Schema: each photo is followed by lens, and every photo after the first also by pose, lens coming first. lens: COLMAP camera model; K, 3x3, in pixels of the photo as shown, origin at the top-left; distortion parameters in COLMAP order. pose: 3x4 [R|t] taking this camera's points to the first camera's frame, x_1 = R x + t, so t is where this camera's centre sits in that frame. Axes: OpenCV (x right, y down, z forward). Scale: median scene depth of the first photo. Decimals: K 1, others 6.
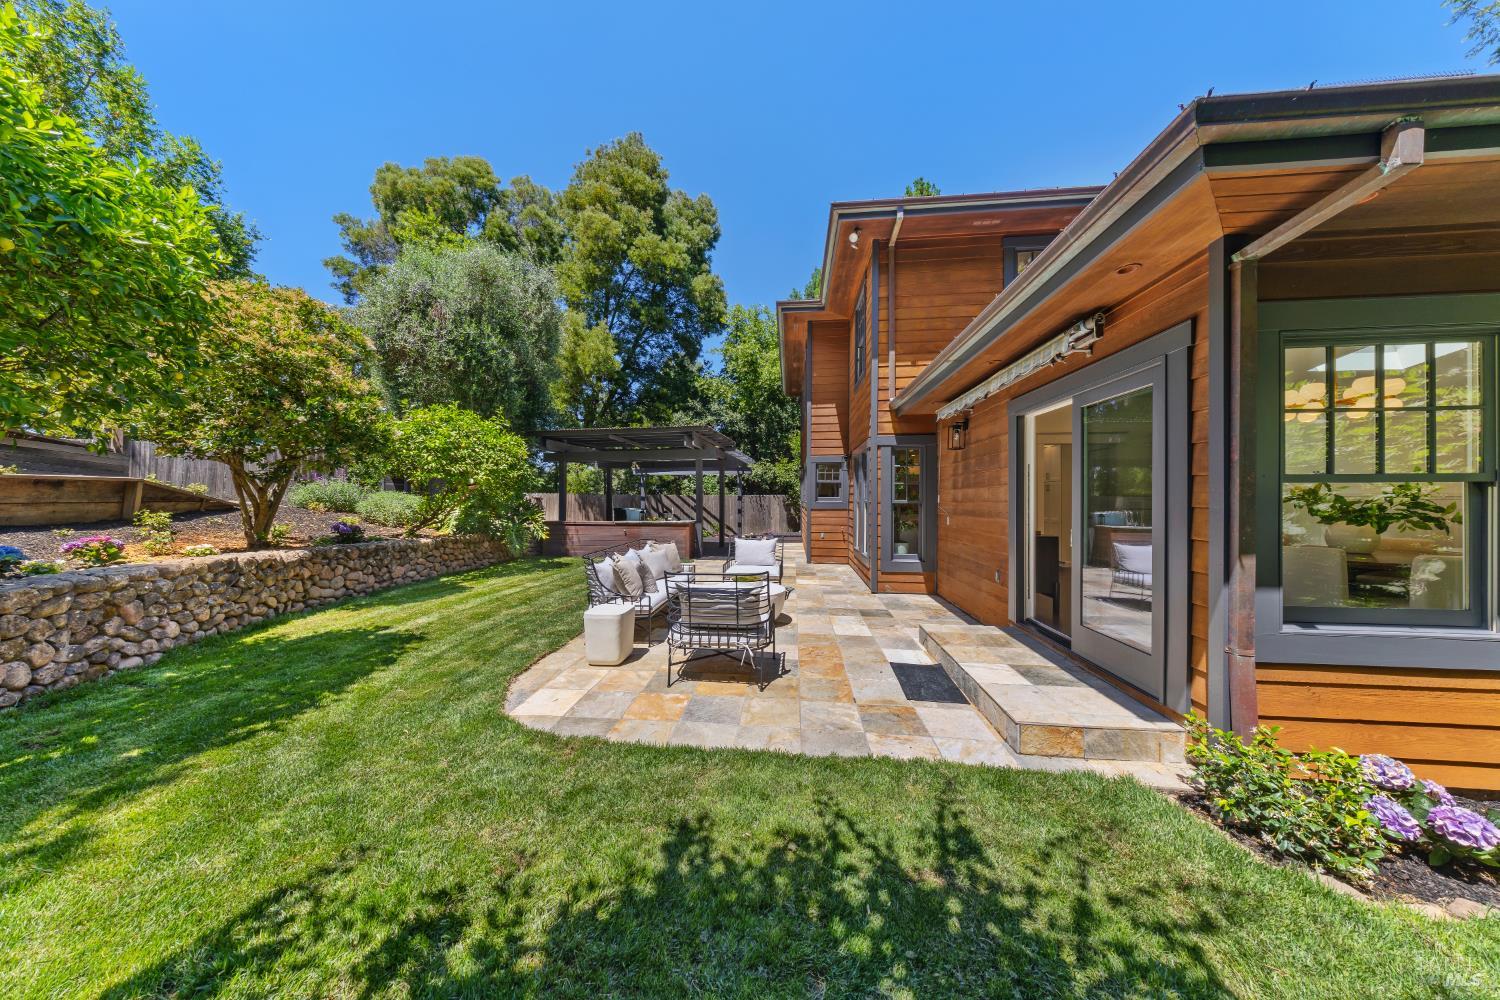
lens RADIAL K [[446.4, 0, 749.3], [0, 446.4, 495.1], [0, 0, 1]] dist [-0.000955, -0.000069]
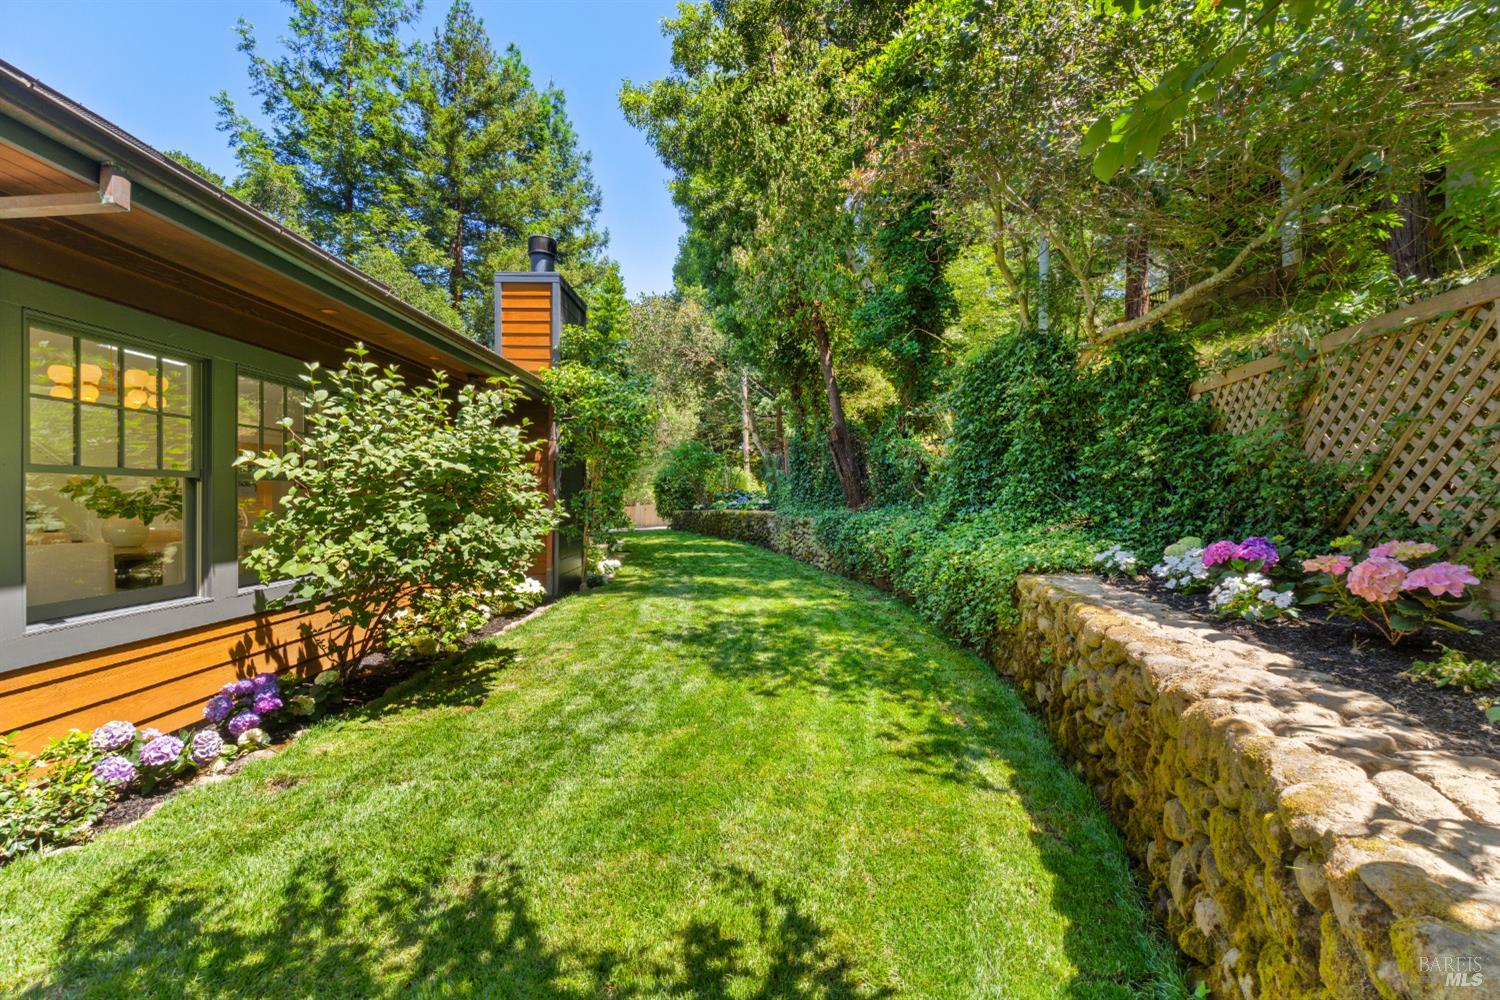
lens RADIAL K [[631.5, 0, 747.9], [0, 631.5, 499.4], [0, 0, 1]] dist [-0.001697, -0.000023]
pose [[-0.095979, -0.008892, 0.995344, -0.297393], [-0.010087, 0.999917, 0.007960, 0.002960], [-0.995332, -0.009276, -0.096061, -0.434475]]
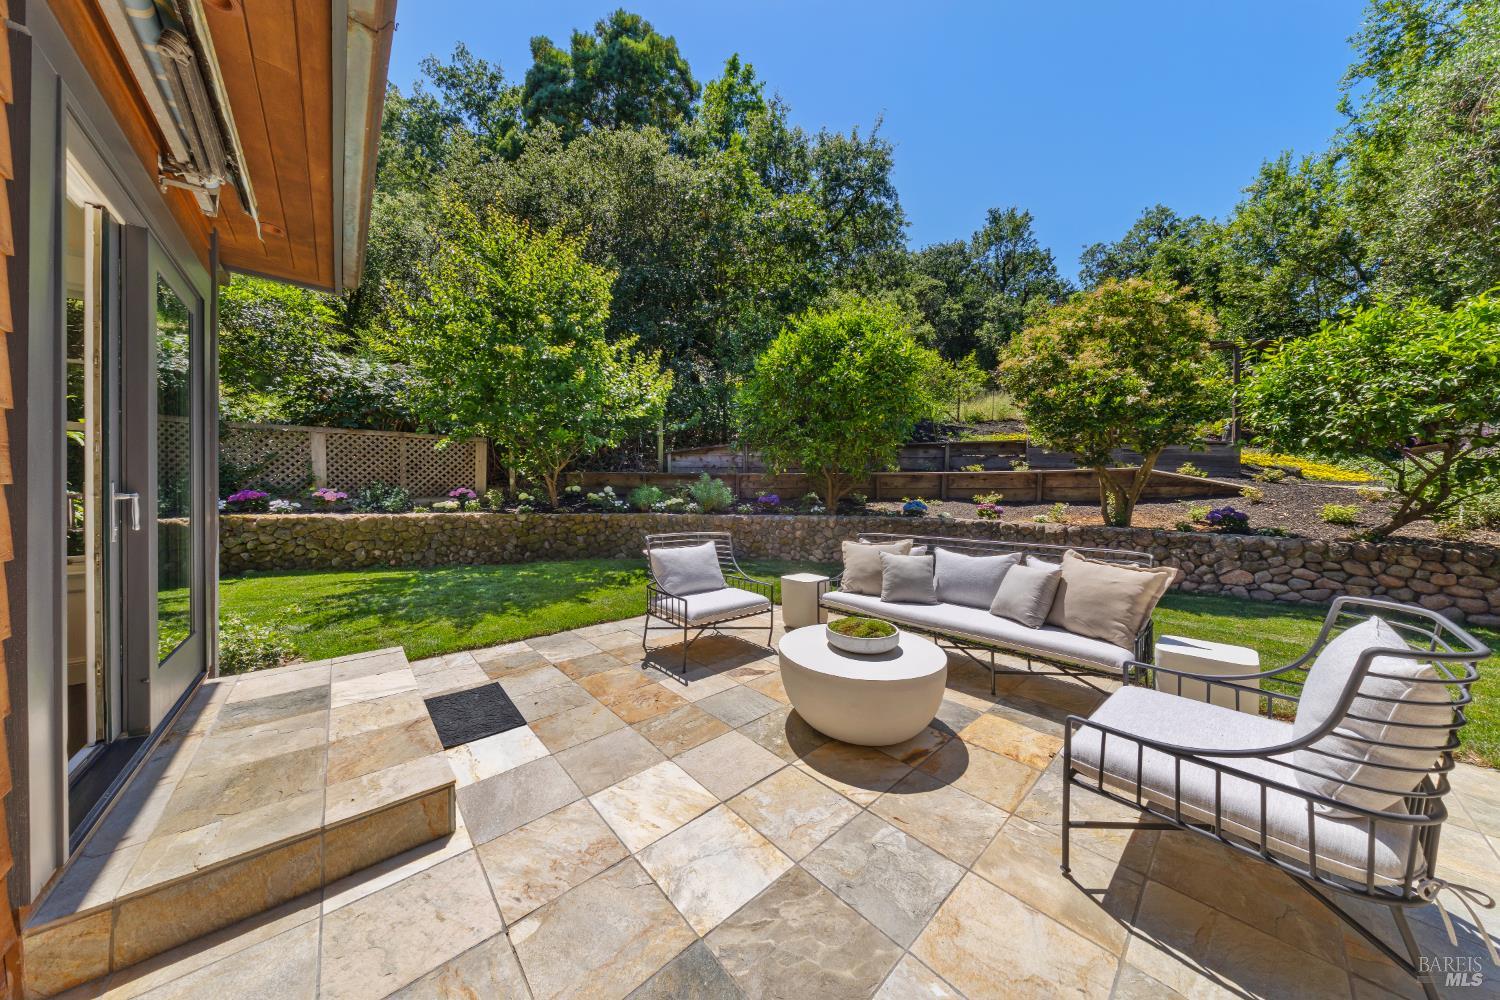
lens RADIAL K [[446.4, 0, 749.3], [0, 446.4, 495.1], [0, 0, 1]] dist [-0.000955, -0.000069]
pose [[-0.669898, -0.004639, -0.742439, 1.091319], [-0.000875, 0.999985, -0.005458, 0.121378], [0.742453, -0.003007, -0.669892, 3.162949]]
